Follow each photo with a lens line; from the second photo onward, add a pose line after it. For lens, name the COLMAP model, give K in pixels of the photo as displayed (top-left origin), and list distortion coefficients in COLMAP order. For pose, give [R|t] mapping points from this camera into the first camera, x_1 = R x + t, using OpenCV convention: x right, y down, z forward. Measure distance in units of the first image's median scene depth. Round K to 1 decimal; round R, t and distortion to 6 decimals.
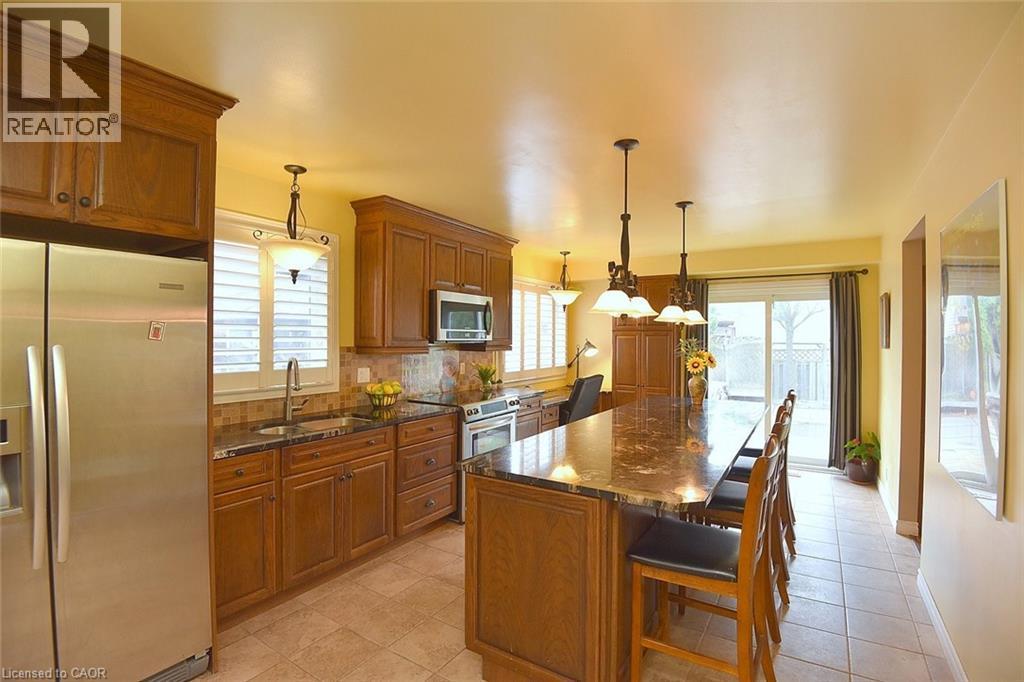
lens RADIAL K [[476.9, 0, 519.8], [0, 476.9, 337.9], [0, 0, 1]] dist [-0.002763, -0.023228]
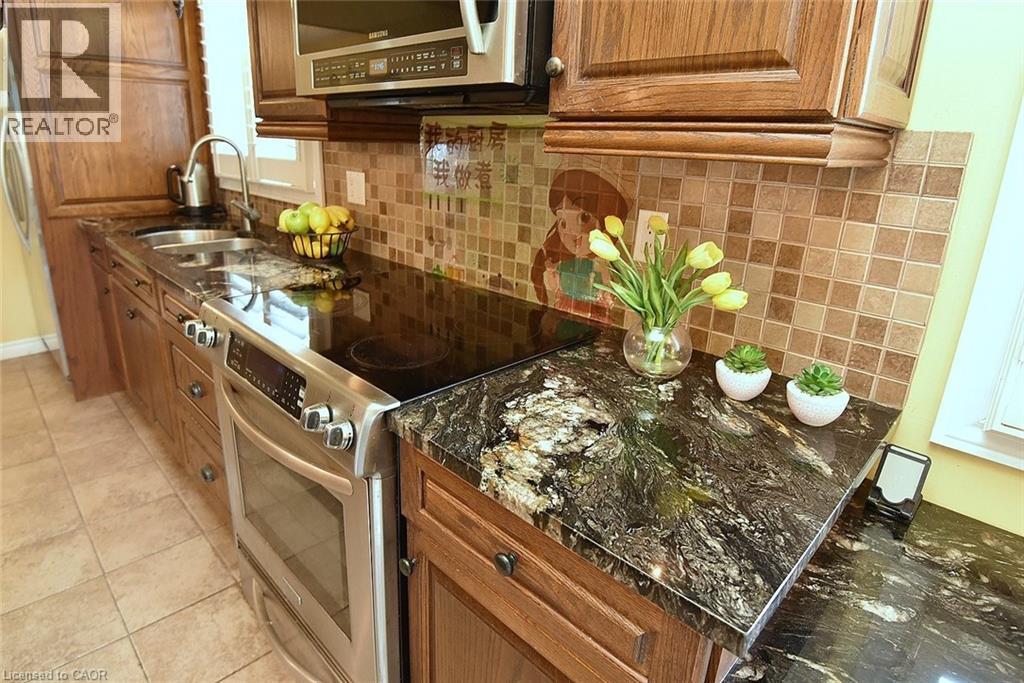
lens RADIAL K [[554.6, 0, 496.5], [0, 554.6, 321.2], [0, 0, 1]] dist [0.001653, -0.035451]
pose [[-0.234319, 0.290391, -0.927776, 0.178195], [-0.030964, 0.951631, 0.305678, 0.030673], [0.971667, 0.100354, -0.213993, 1.212565]]
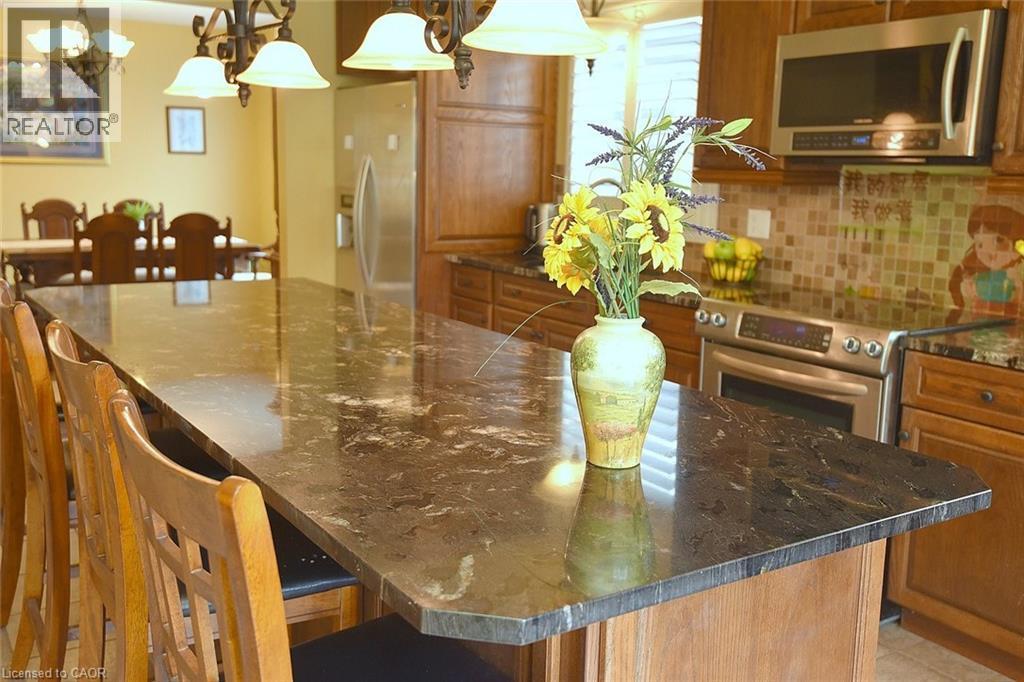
lens RADIAL K [[981.1, 0, 512.0], [0, 981.1, 341.0], [0, 0, 1]] dist [0.018729, 0.014585]
pose [[-0.418381, 0.150377, -0.895737, 0.757013], [-0.019402, 0.984494, 0.174340, 0.020437], [0.908064, 0.090320, -0.408976, 1.160120]]
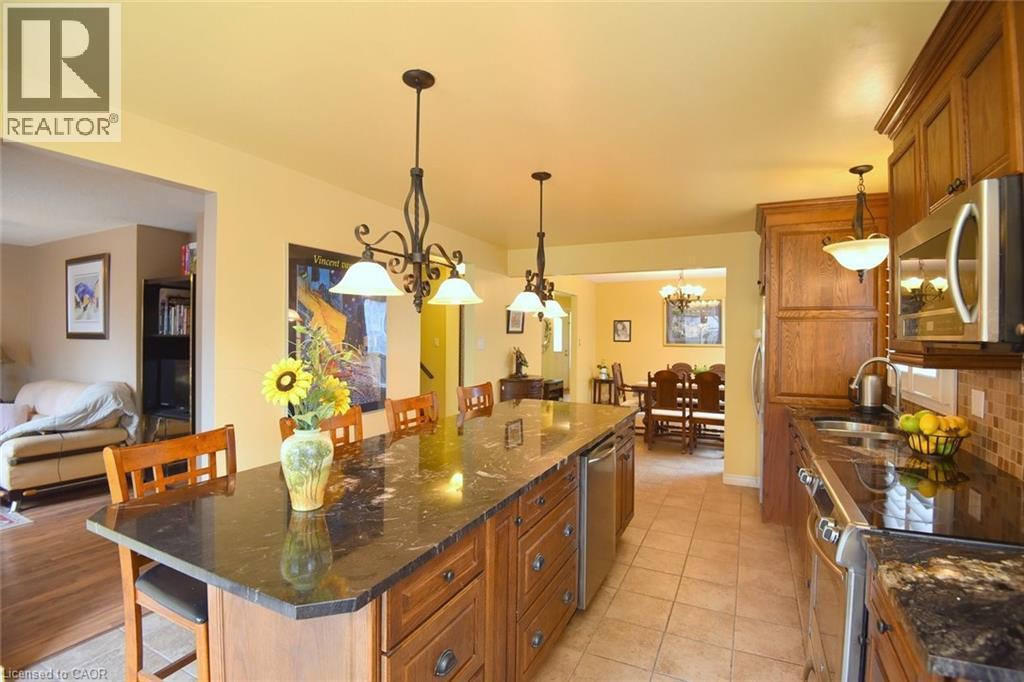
lens RADIAL K [[476.9, 0, 519.8], [0, 476.9, 337.9], [0, 0, 1]] dist [-0.002763, -0.023228]
pose [[-0.993641, -0.010909, -0.112067, 0.259312], [-0.010830, 0.999940, -0.001306, 0.007793], [0.112074, -0.000084, -0.993700, 1.421150]]
